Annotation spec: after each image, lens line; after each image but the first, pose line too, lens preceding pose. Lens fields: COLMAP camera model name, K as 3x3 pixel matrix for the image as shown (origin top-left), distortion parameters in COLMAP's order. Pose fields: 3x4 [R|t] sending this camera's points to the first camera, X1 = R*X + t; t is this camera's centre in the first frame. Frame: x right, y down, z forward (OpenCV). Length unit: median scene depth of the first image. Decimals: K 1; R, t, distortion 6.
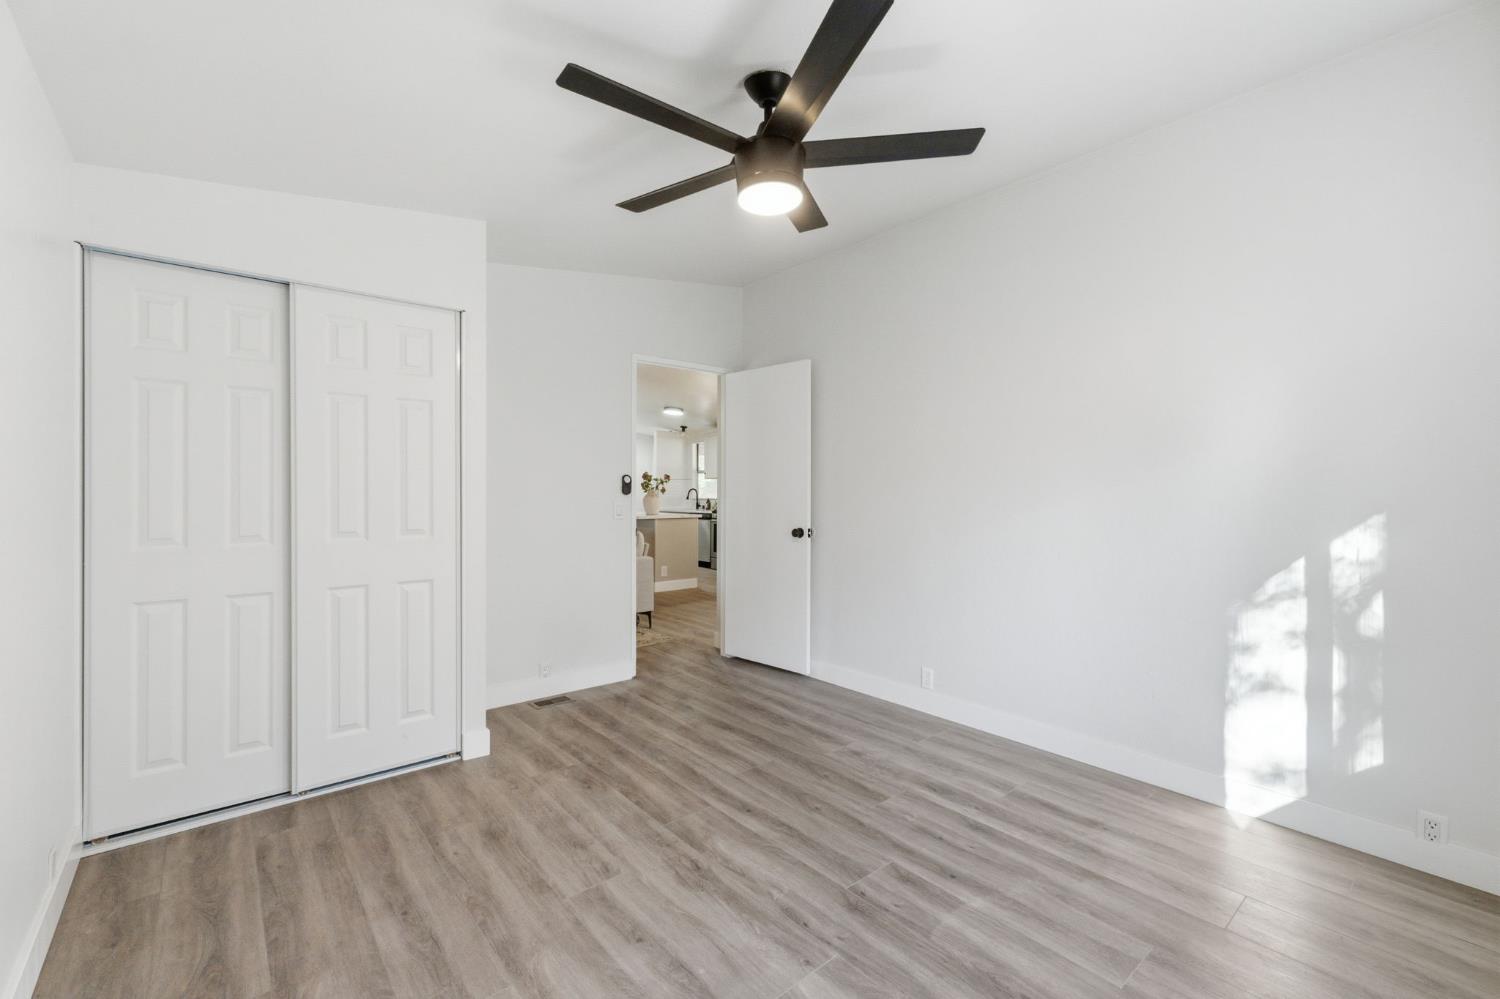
lens RADIAL K [[650.6, 0, 748.5], [0, 650.6, 495.1], [0, 0, 1]] dist [-0.000226, 0.000000]
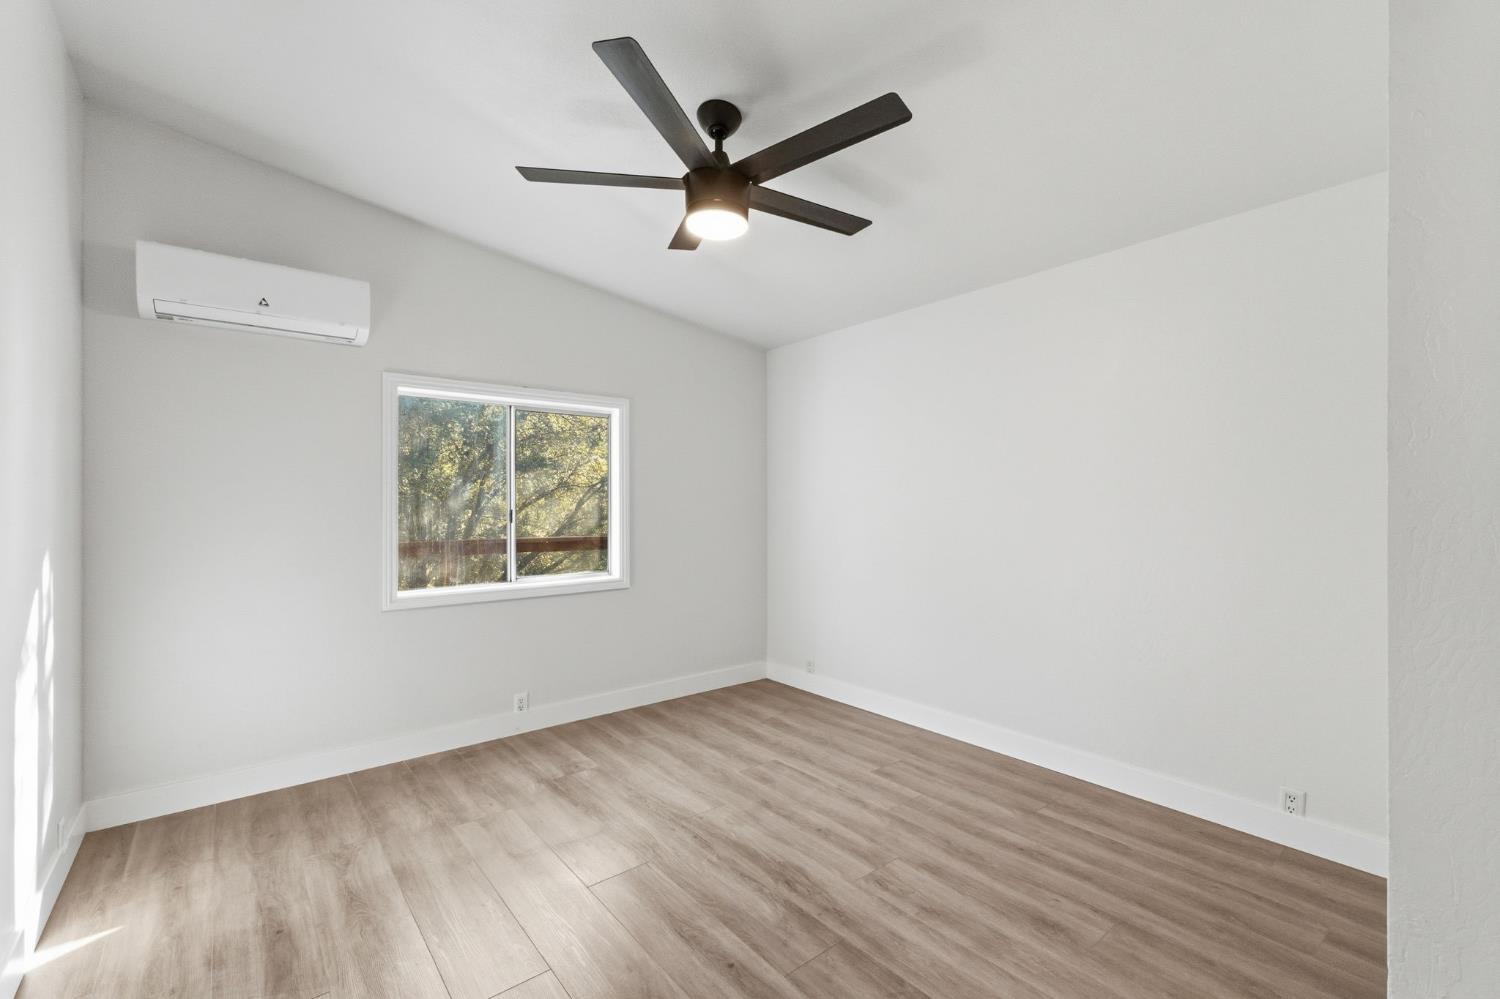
lens RADIAL K [[650.6, 0, 751.0], [0, 650.6, 500.5], [0, 0, 1]] dist [-0.000226, 0.000000]
pose [[-0.999838, -0.001843, 0.017918, -0.038614], [-0.001853, 0.999998, -0.000573, -0.008559], [-0.017917, -0.000606, -0.999839, 2.007629]]
